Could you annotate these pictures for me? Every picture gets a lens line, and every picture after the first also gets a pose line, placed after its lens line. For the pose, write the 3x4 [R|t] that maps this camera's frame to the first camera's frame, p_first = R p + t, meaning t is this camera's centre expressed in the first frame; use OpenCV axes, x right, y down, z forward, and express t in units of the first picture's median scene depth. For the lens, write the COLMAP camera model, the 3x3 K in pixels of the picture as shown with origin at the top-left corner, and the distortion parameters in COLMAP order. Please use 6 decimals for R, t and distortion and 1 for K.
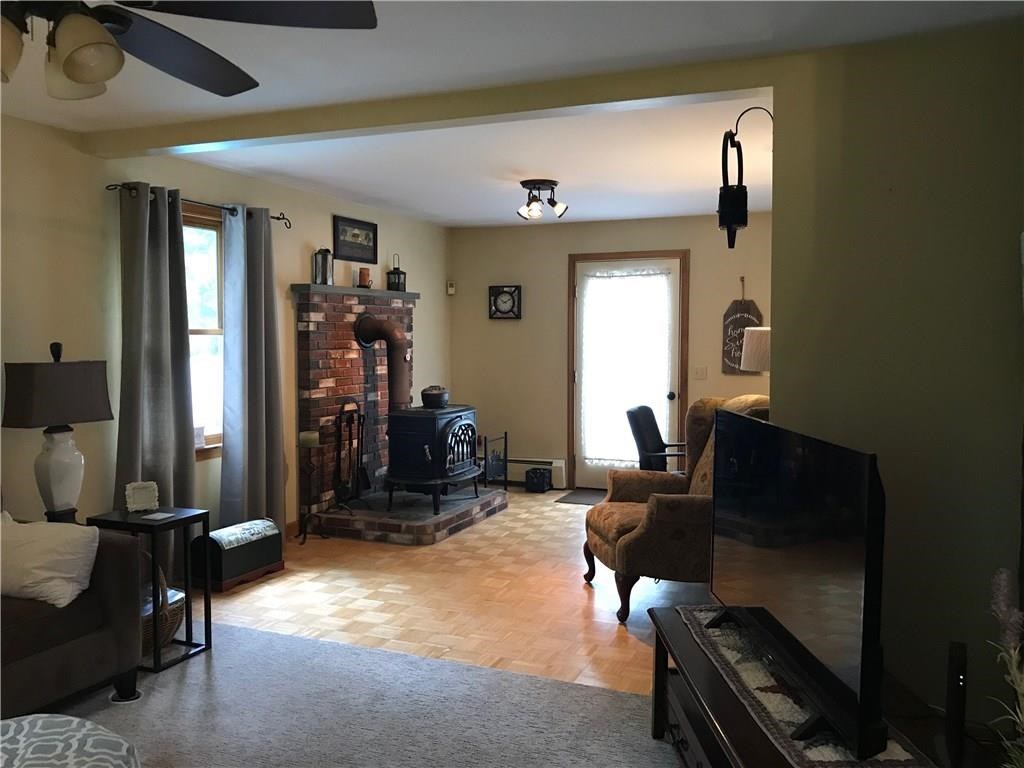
lens RADIAL K [[844.2, 0, 509.6], [0, 844.2, 388.1], [0, 0, 1]] dist [0.011810, 0.001152]
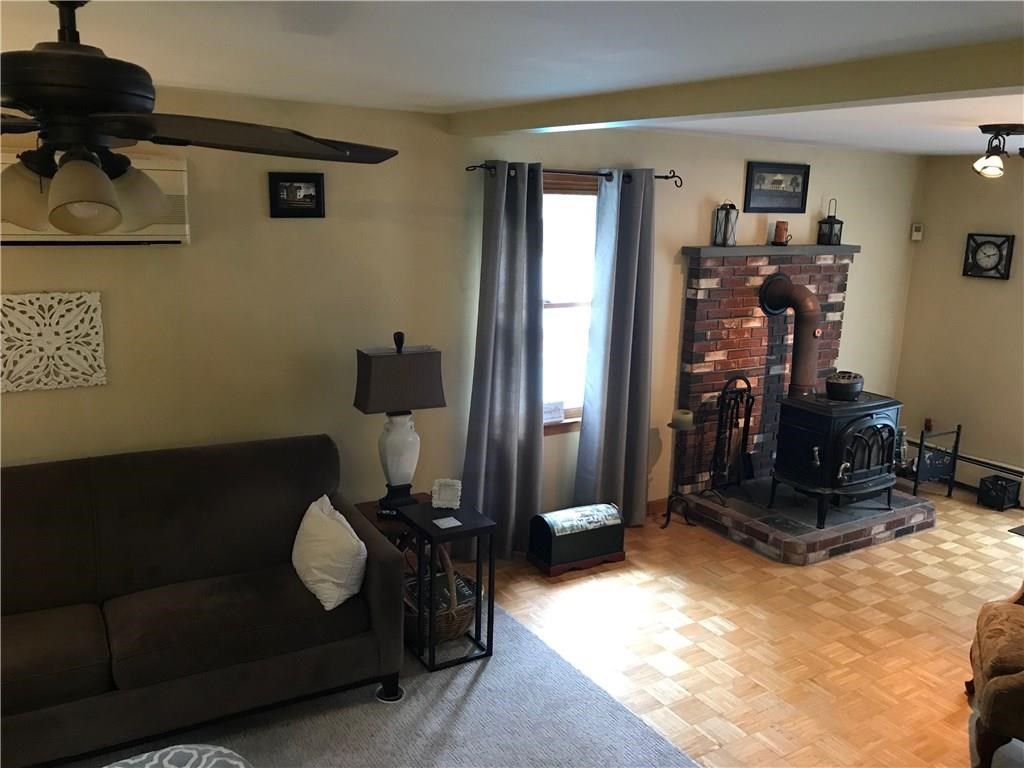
lens RADIAL K [[844.2, 0, 509.3], [0, 844.2, 376.0], [0, 0, 1]] dist [0.011810, 0.001152]
pose [[0.813584, 0.138303, -0.564760, 0.126792], [-0.061423, 0.986308, 0.153050, -0.119429], [0.578194, -0.089830, 0.810939, 0.155855]]
